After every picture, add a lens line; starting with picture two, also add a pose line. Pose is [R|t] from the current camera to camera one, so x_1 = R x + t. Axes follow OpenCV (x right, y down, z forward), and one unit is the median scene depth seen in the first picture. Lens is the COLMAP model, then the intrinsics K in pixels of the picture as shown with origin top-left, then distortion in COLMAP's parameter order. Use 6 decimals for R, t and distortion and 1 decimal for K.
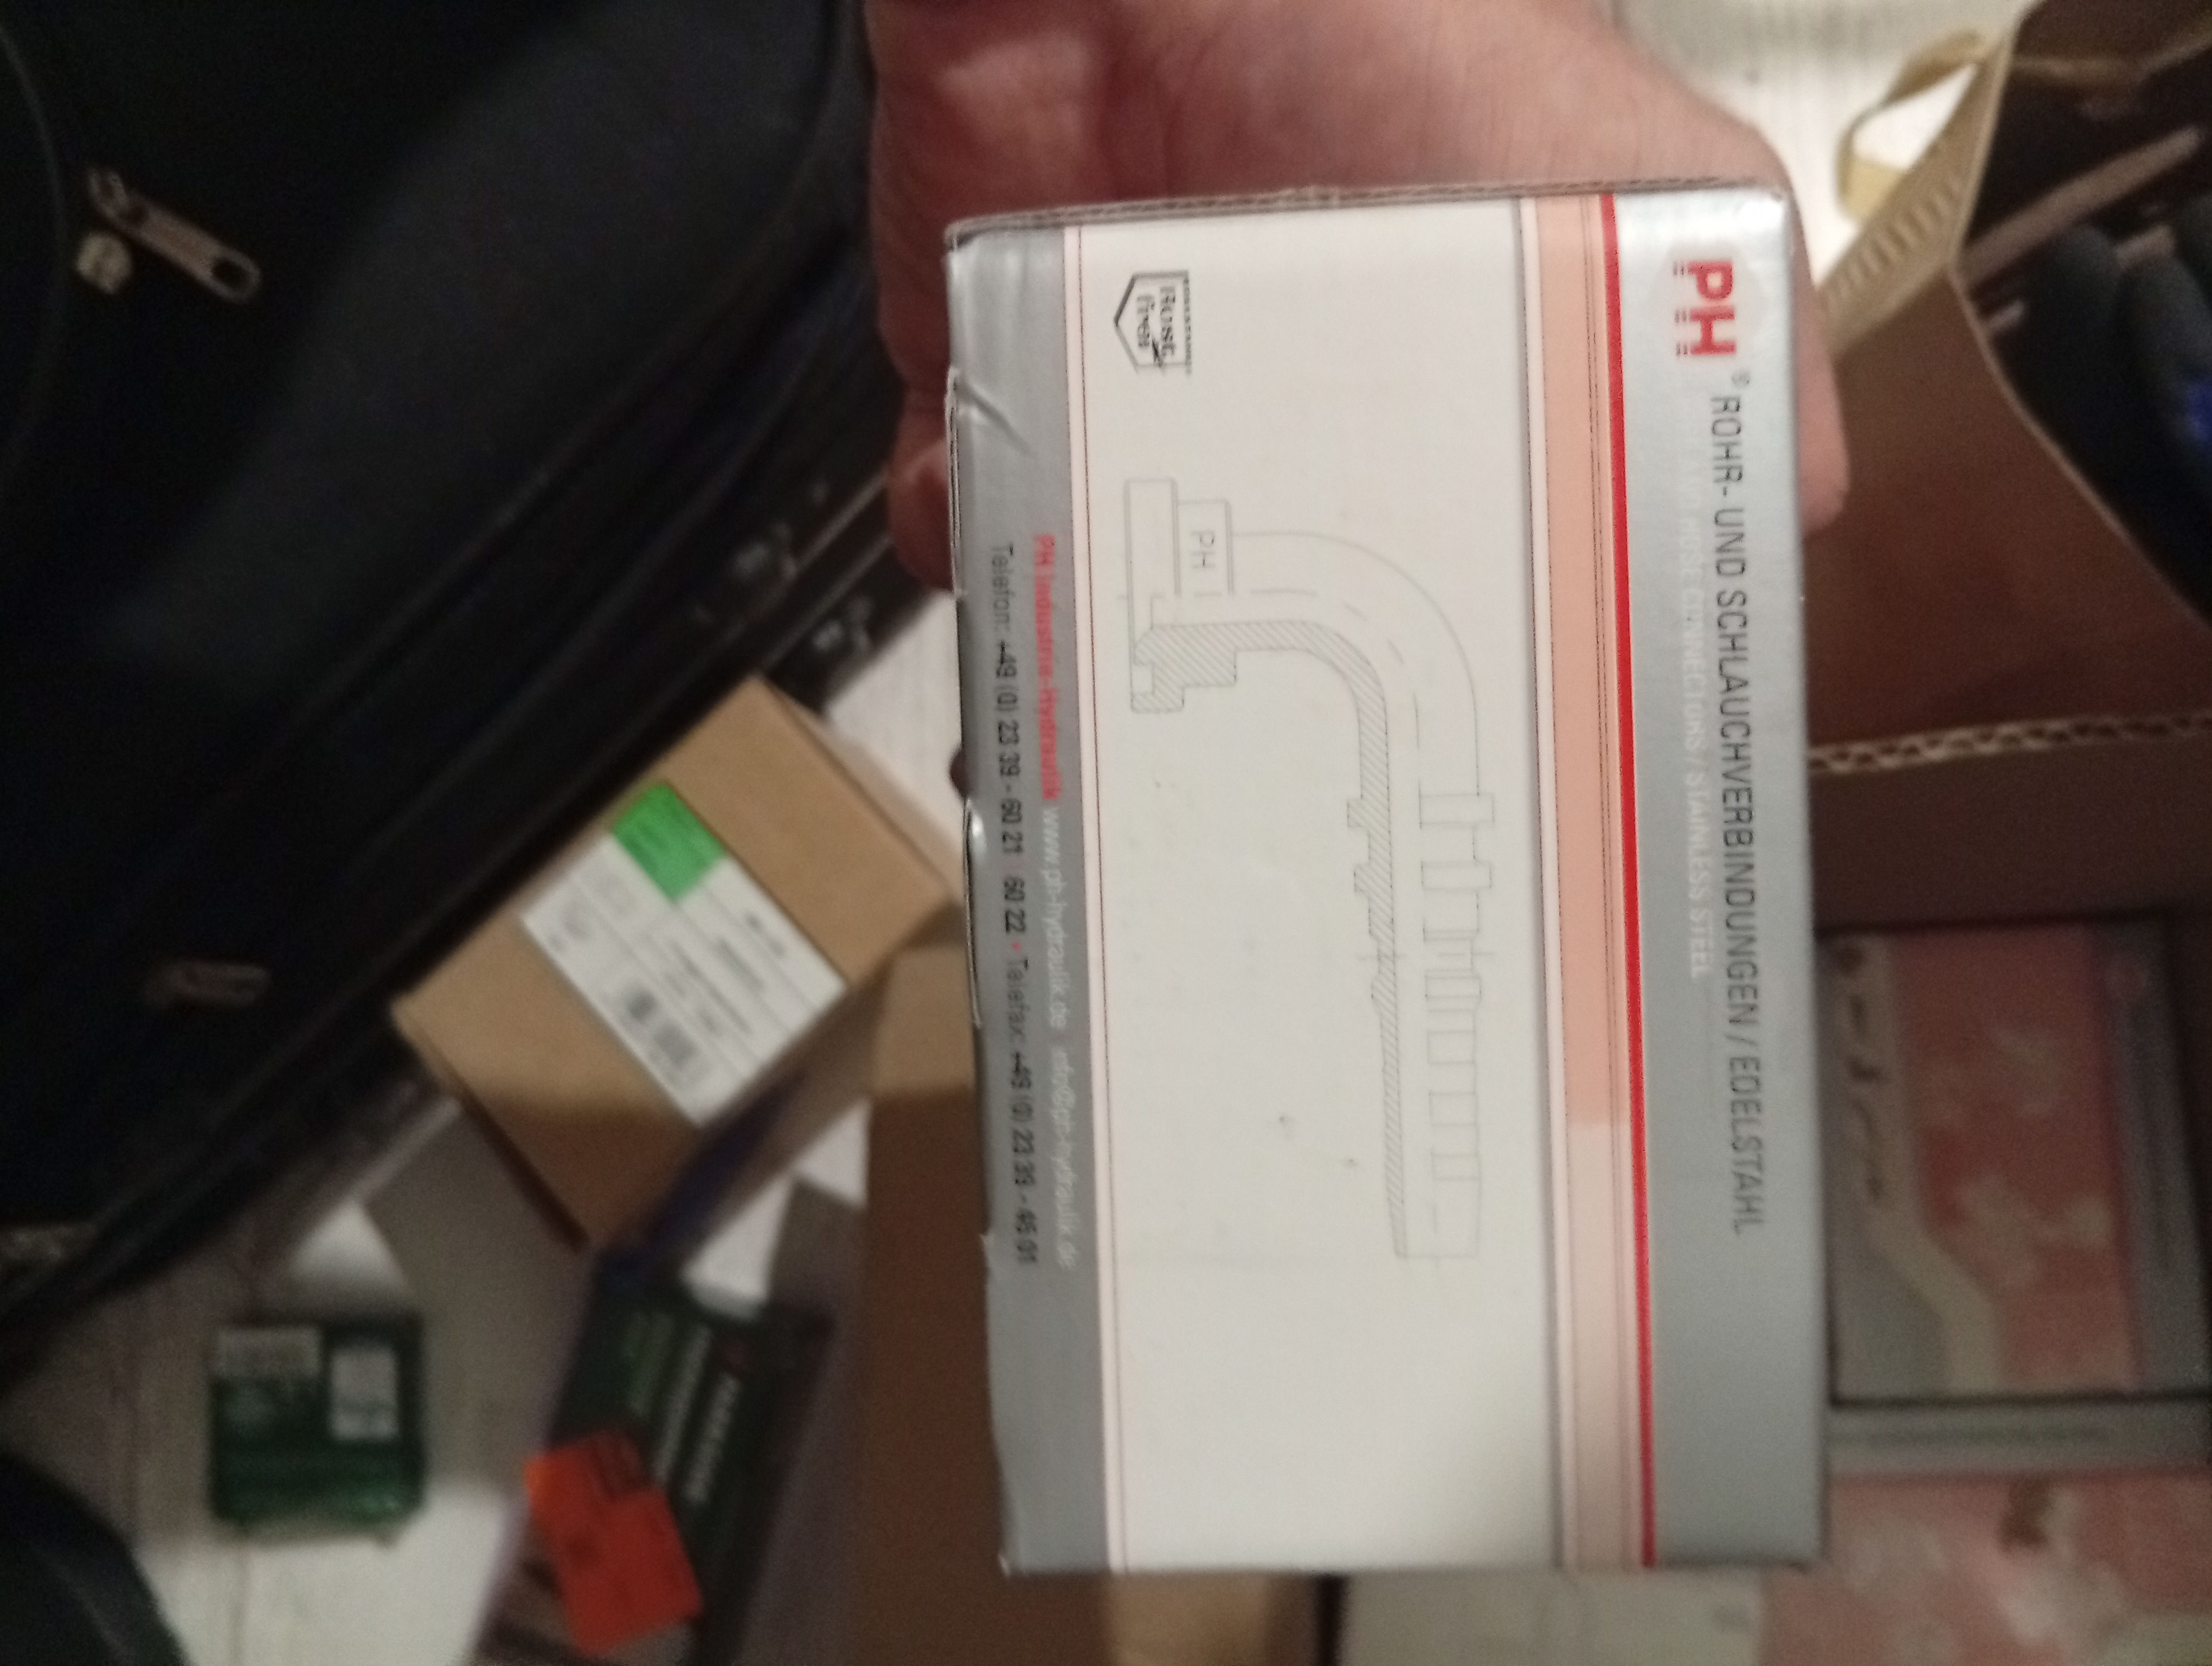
lens RADIAL K [[1680.8, 0, 1106.0], [0, 1680.8, 833.0], [0, 0, 1]] dist [0.009398, -0.053874]
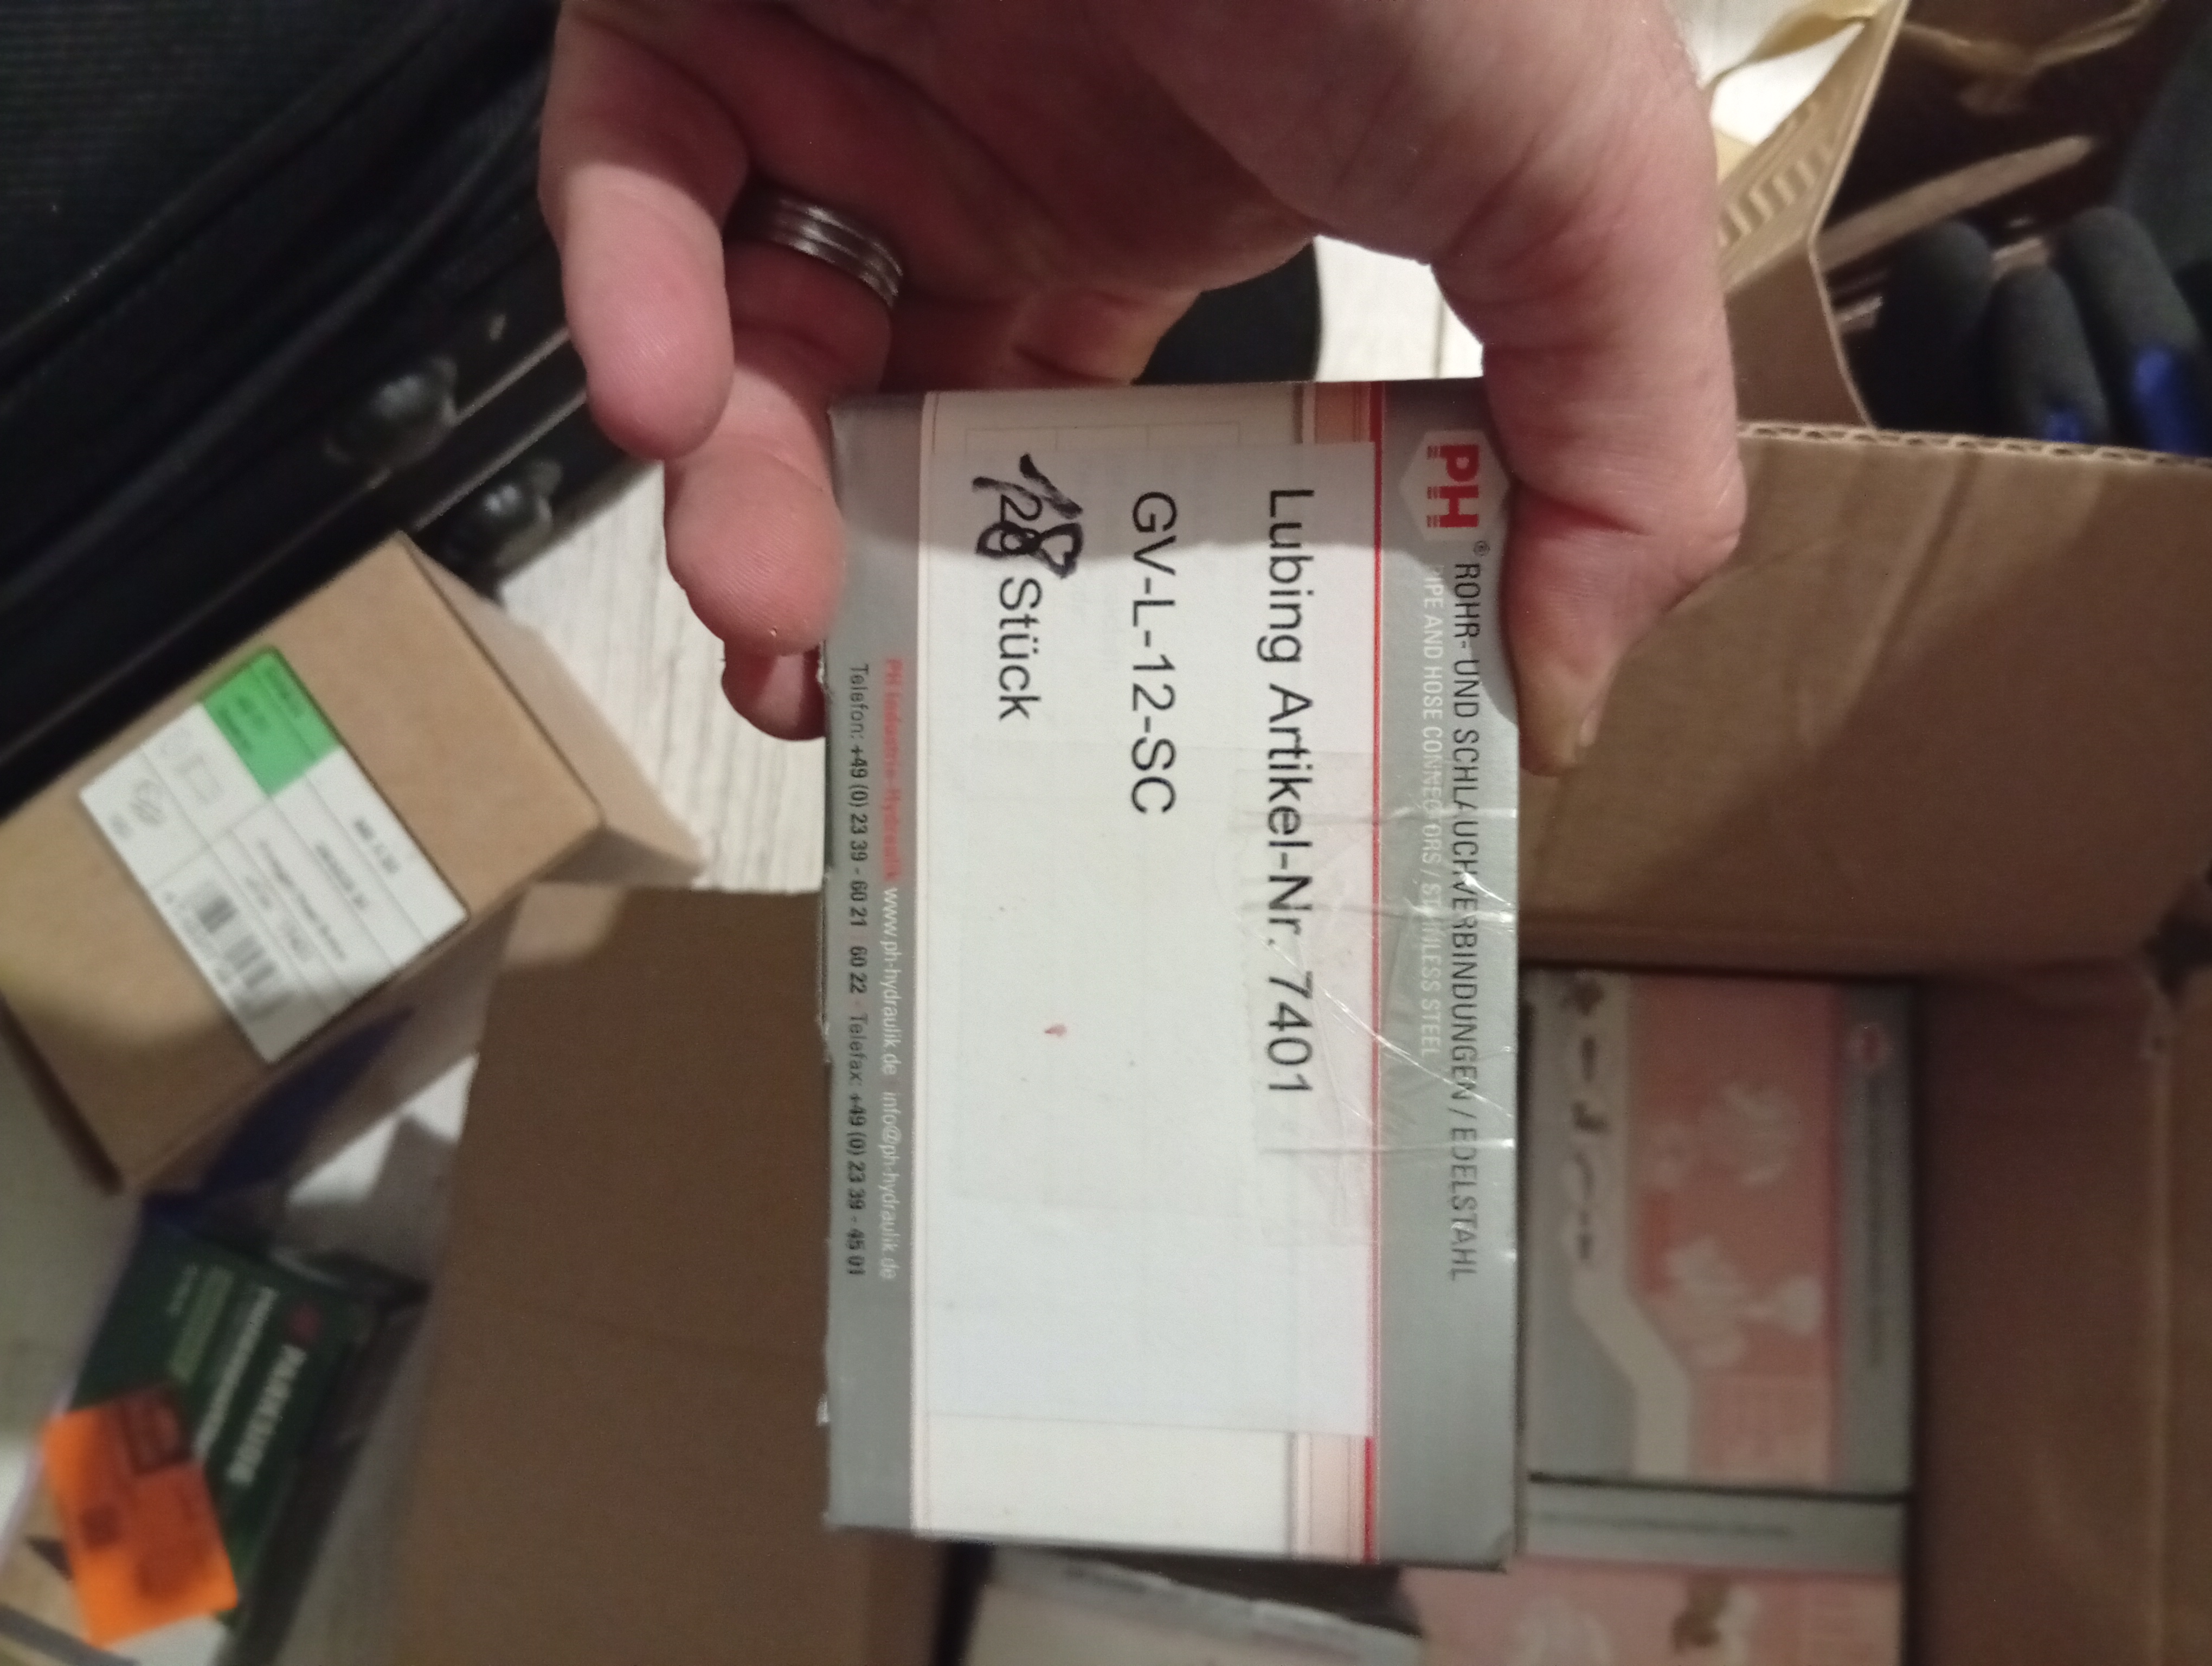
lens RADIAL K [[1680.8, 0, 1106.0], [0, 1680.8, 833.0], [0, 0, 1]] dist [0.009398, -0.053874]
pose [[0.990776, 0.046408, 0.127313, -0.035209], [-0.039508, 0.997638, -0.056195, 0.006268], [-0.129620, 0.050647, 0.990269, -0.193654]]
